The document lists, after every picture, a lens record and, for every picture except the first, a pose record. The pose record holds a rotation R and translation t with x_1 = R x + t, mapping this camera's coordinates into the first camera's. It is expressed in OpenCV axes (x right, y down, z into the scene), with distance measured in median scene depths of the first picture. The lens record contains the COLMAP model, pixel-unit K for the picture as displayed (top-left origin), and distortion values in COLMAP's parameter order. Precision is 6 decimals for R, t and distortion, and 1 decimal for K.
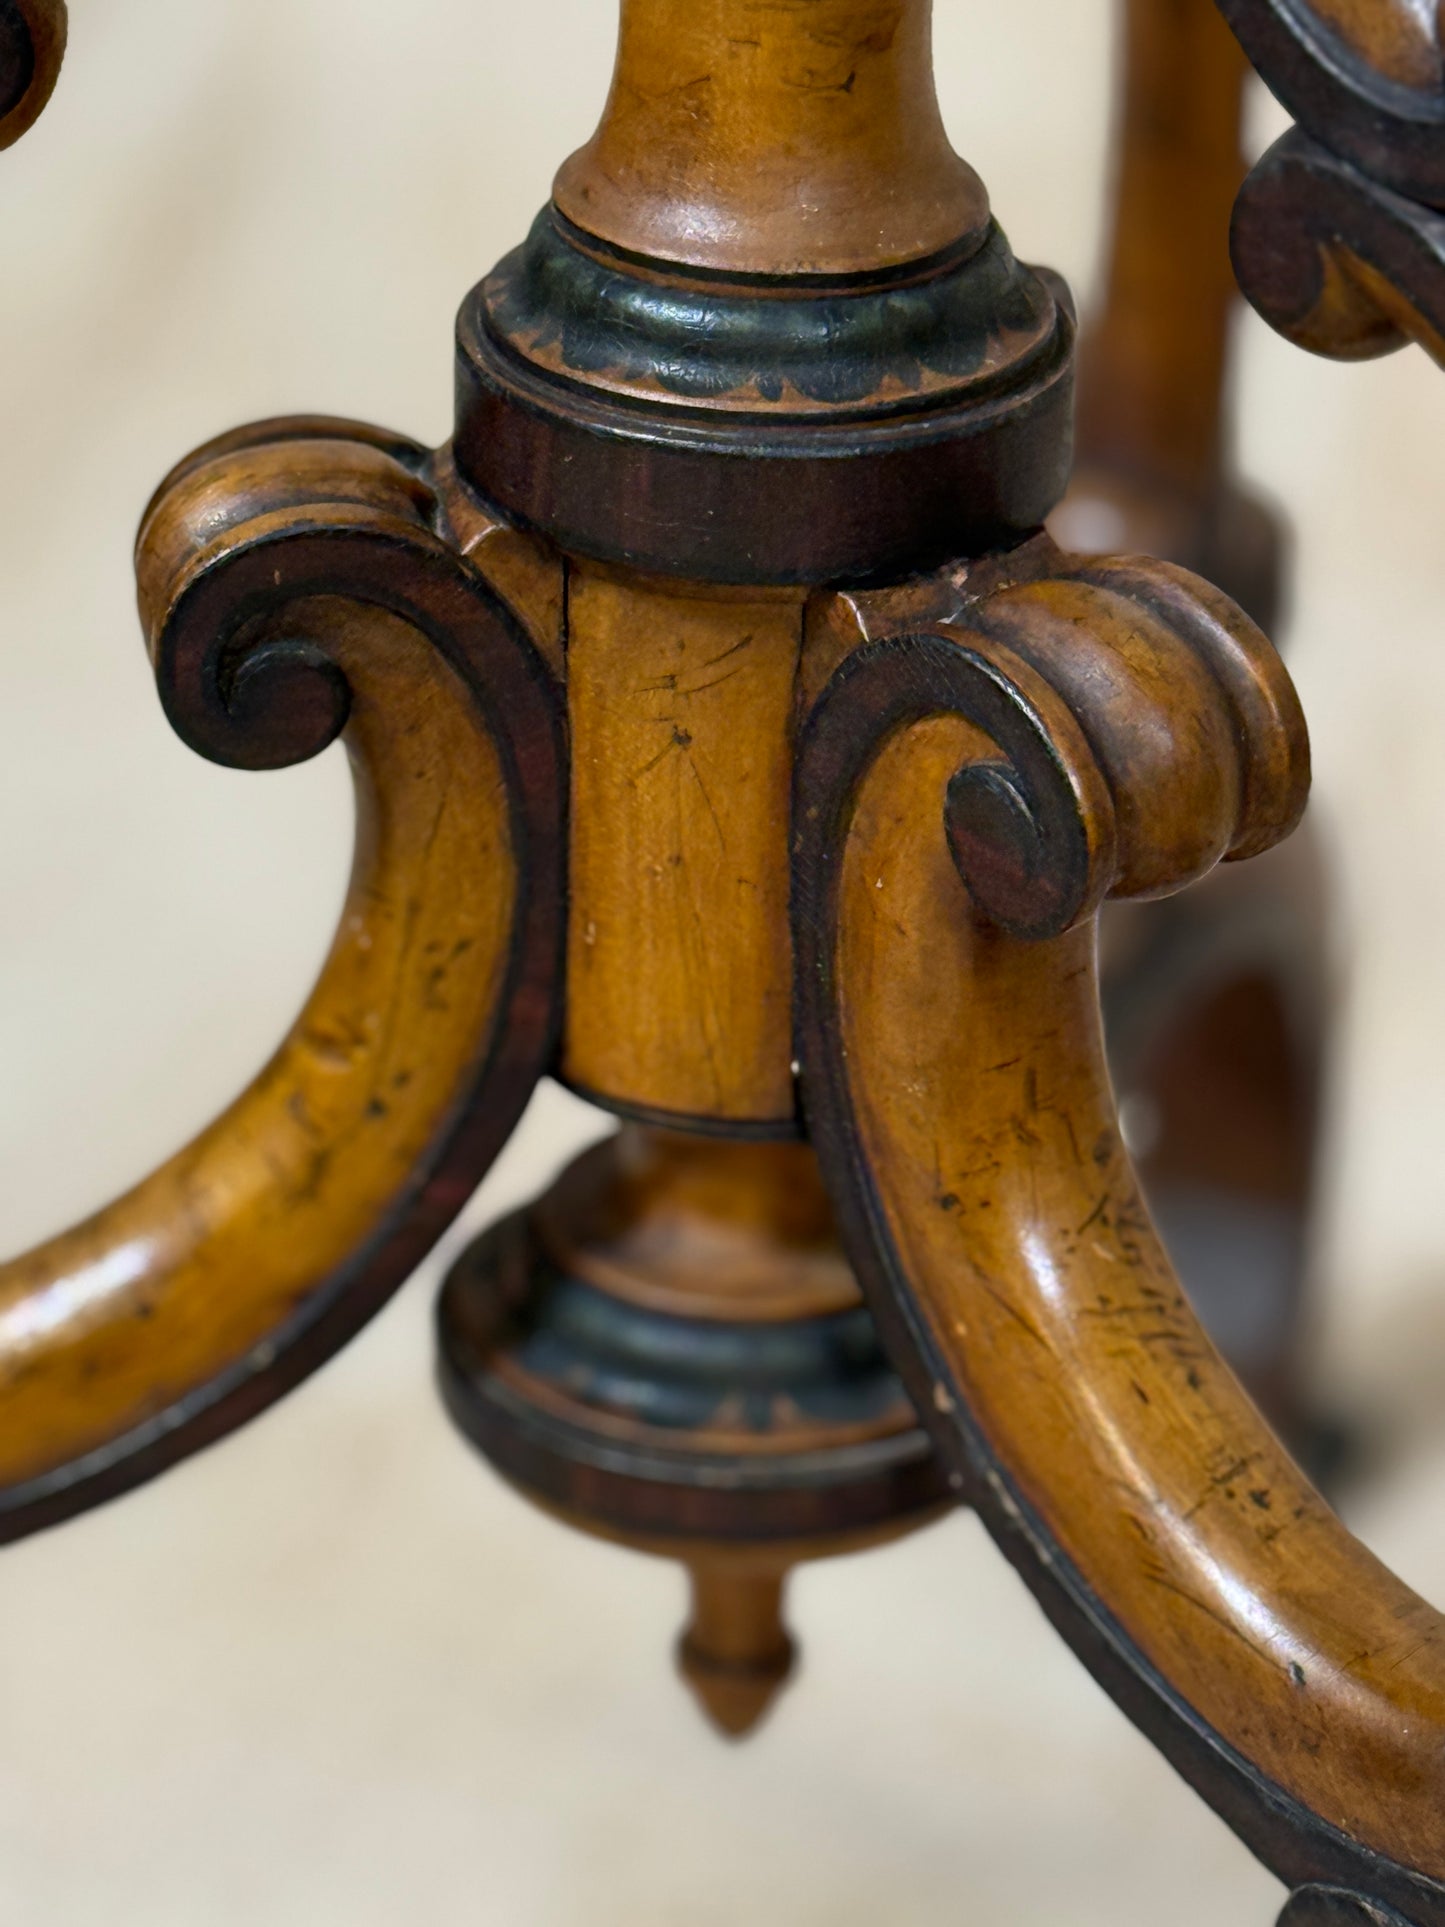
lens RADIAL K [[6862.1, 0, 727.5], [0, 6862.1, 969.6], [0, 0, 1]] dist [0.122516, 0.000000]
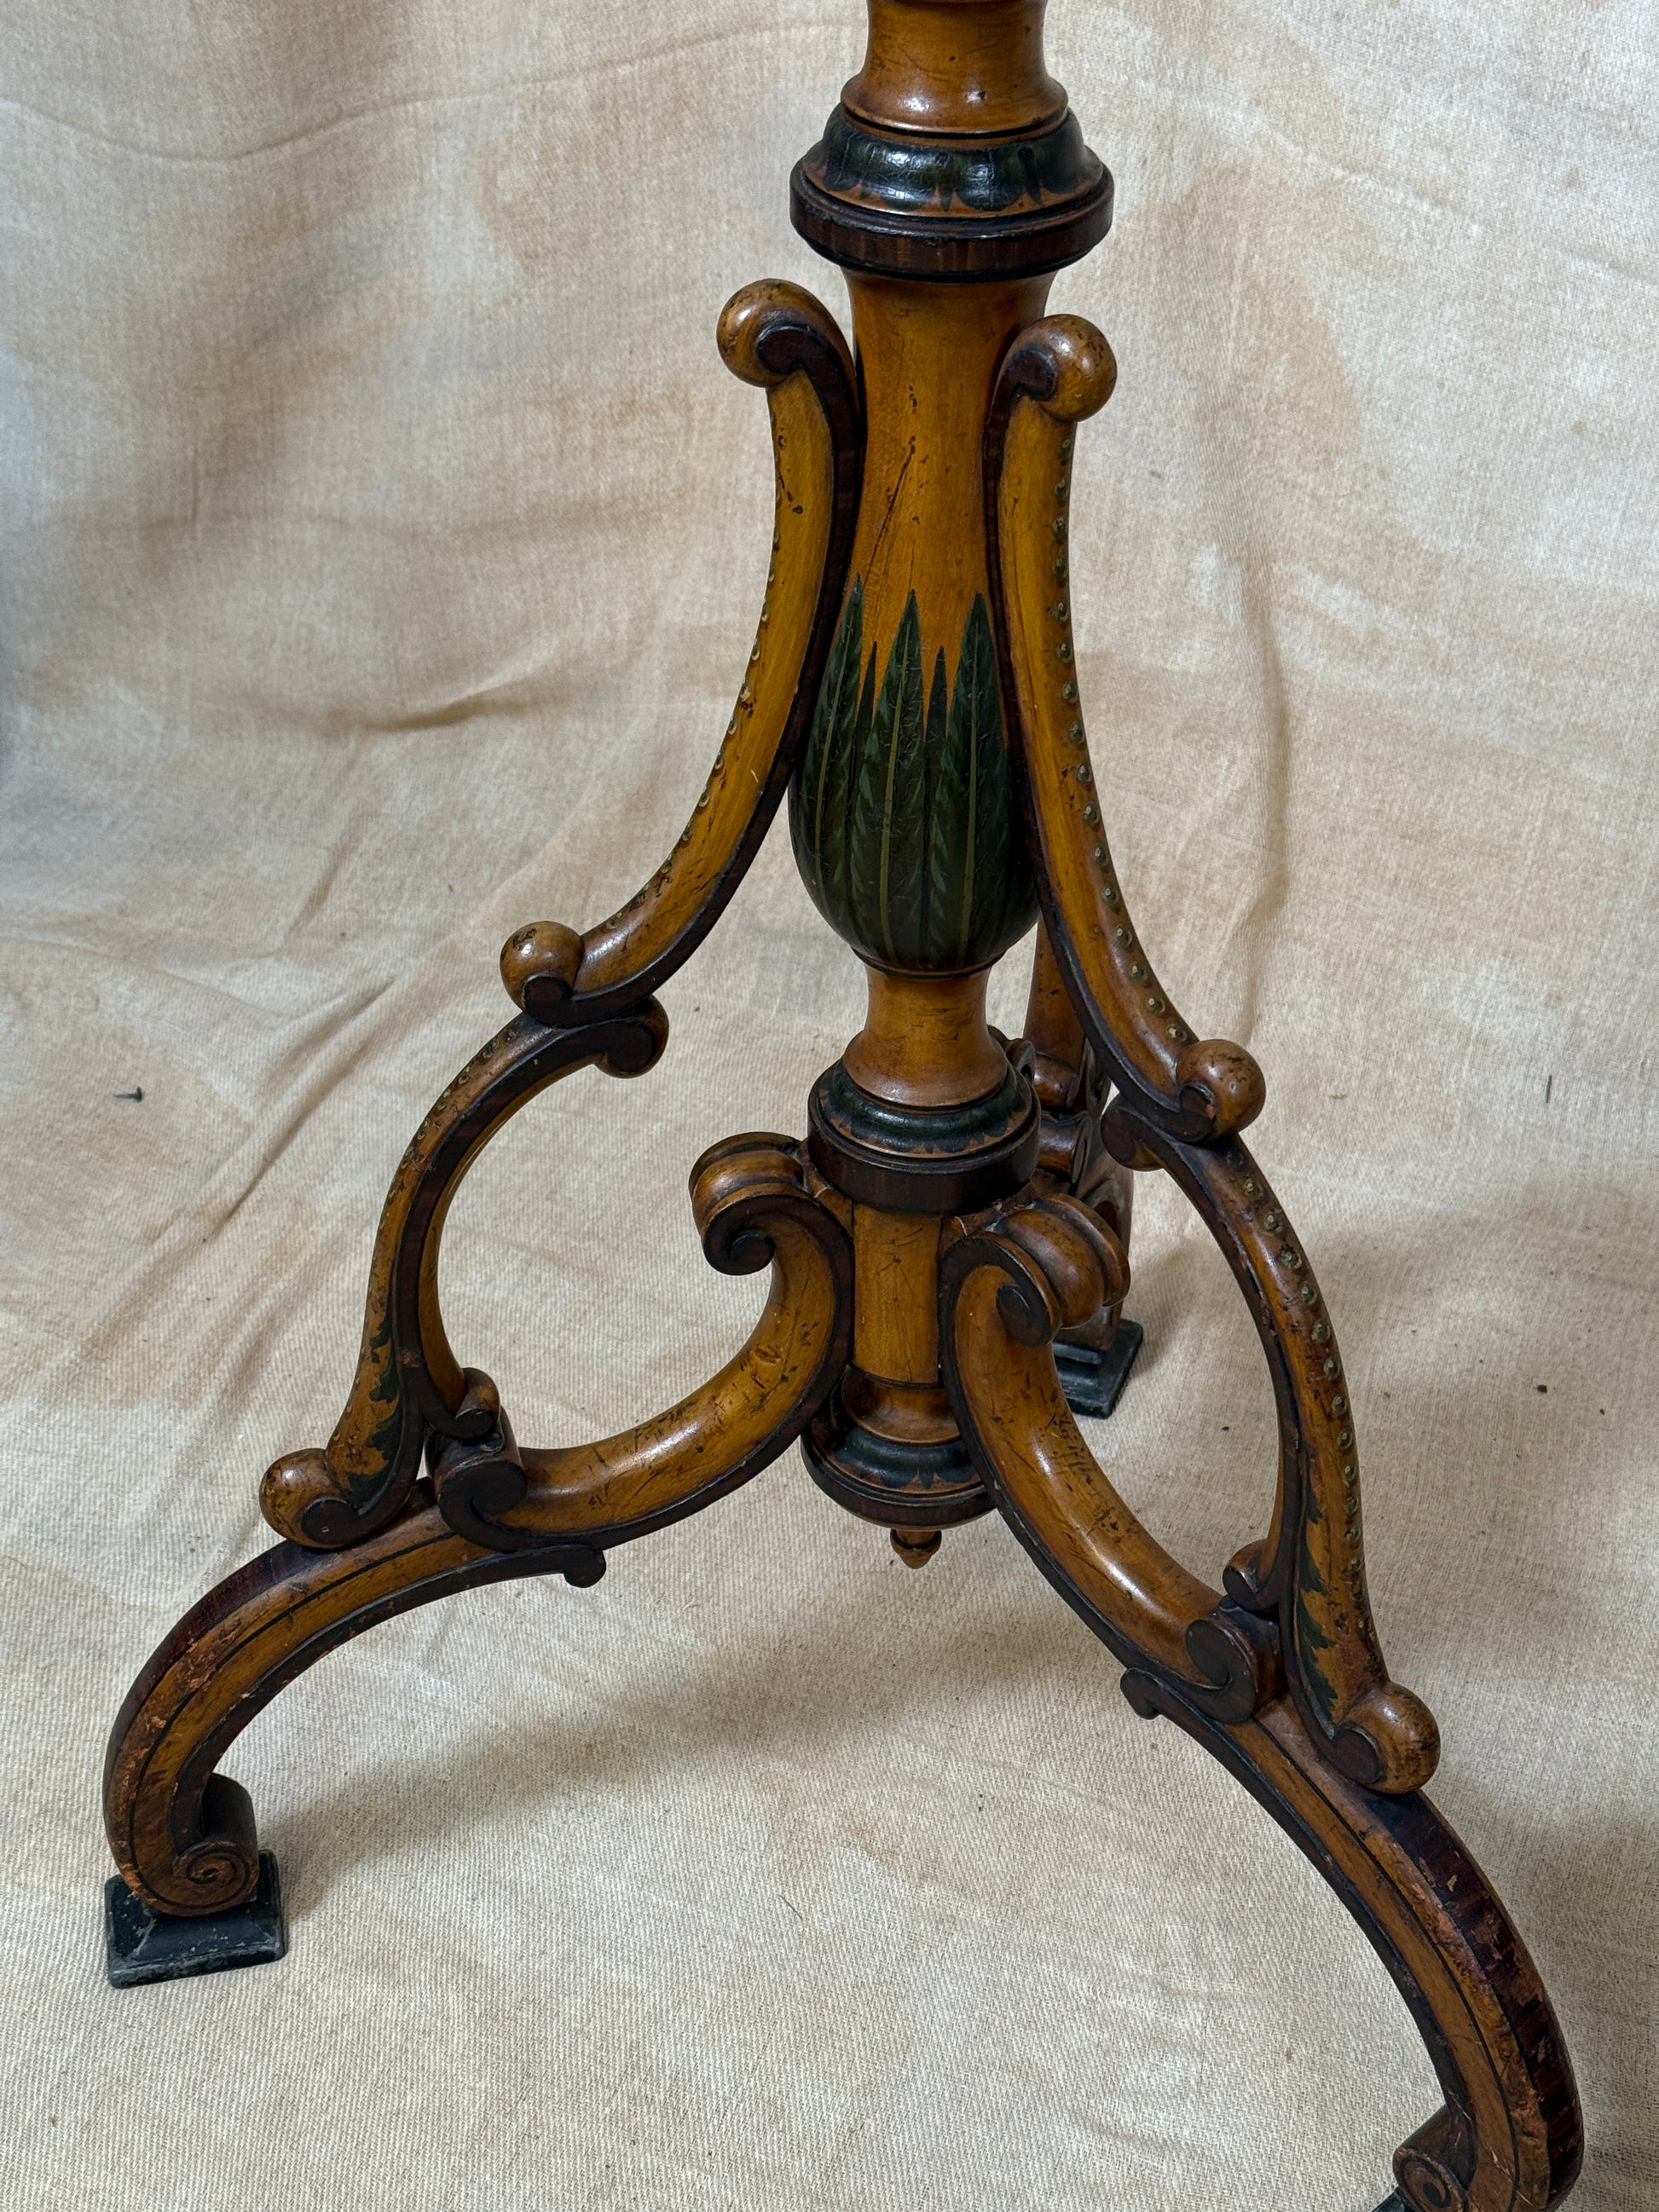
lens RADIAL K [[3115.3, 0, 823.8], [0, 3115.3, 1106.7], [0, 0, 1]] dist [0.126275, 0.000000]
pose [[0.999643, -0.026636, 0.002229, -0.036647], [0.026104, 0.990809, 0.132722, -0.258159], [-0.005743, -0.132617, 0.991151, -0.213726]]
